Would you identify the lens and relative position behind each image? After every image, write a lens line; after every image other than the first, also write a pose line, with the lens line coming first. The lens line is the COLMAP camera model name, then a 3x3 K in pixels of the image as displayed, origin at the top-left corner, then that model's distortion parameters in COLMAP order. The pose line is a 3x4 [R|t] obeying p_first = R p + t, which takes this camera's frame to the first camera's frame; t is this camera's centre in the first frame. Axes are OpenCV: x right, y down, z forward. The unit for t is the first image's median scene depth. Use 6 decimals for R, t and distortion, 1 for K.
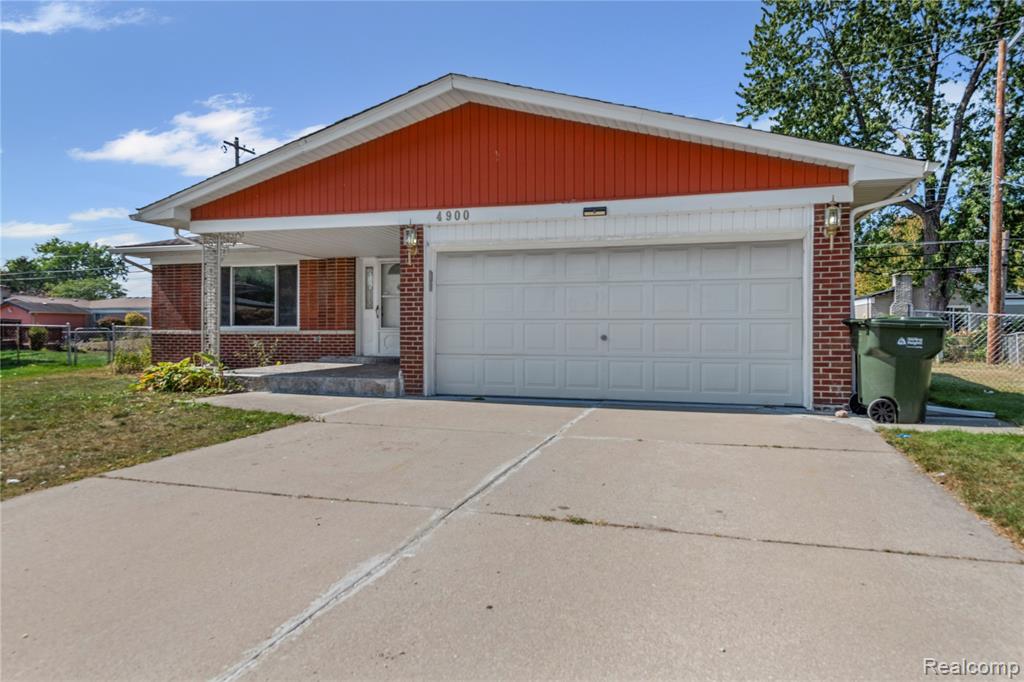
lens RADIAL K [[611.3, 0, 534.8], [0, 611.3, 327.0], [0, 0, 1]] dist [0.022300, -0.001784]
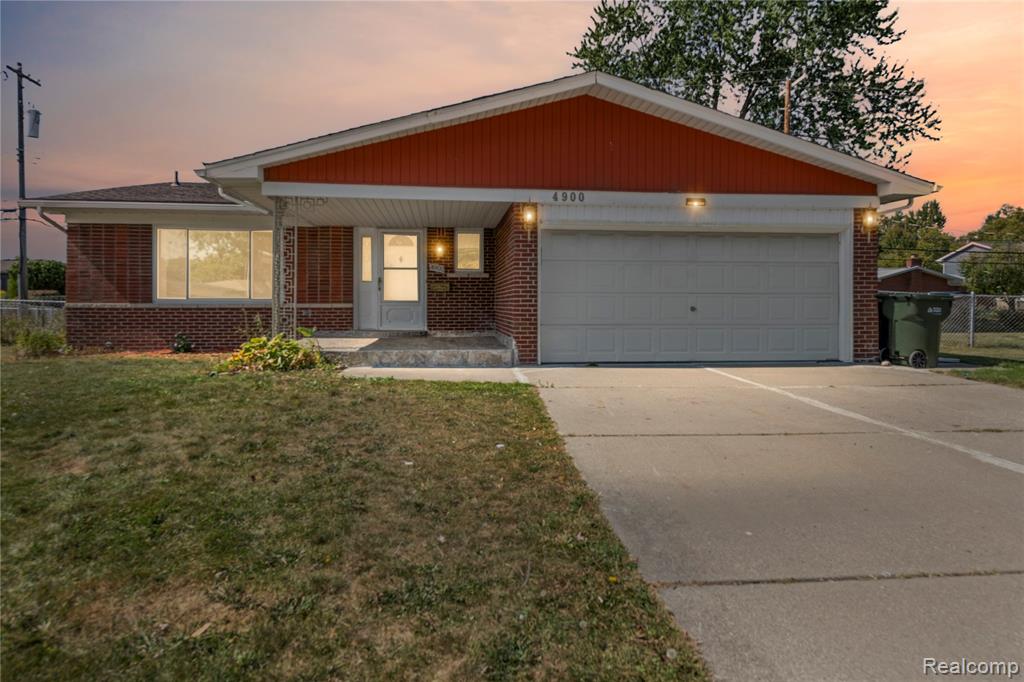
lens RADIAL K [[611.3, 0, 524.5], [0, 611.3, 303.0], [0, 0, 1]] dist [0.022300, -0.001784]
pose [[0.926937, 0.000207, 0.375217, -0.593220], [-0.001226, 0.999996, 0.002477, 0.003382], [-0.375215, -0.002756, 0.926934, 0.023863]]
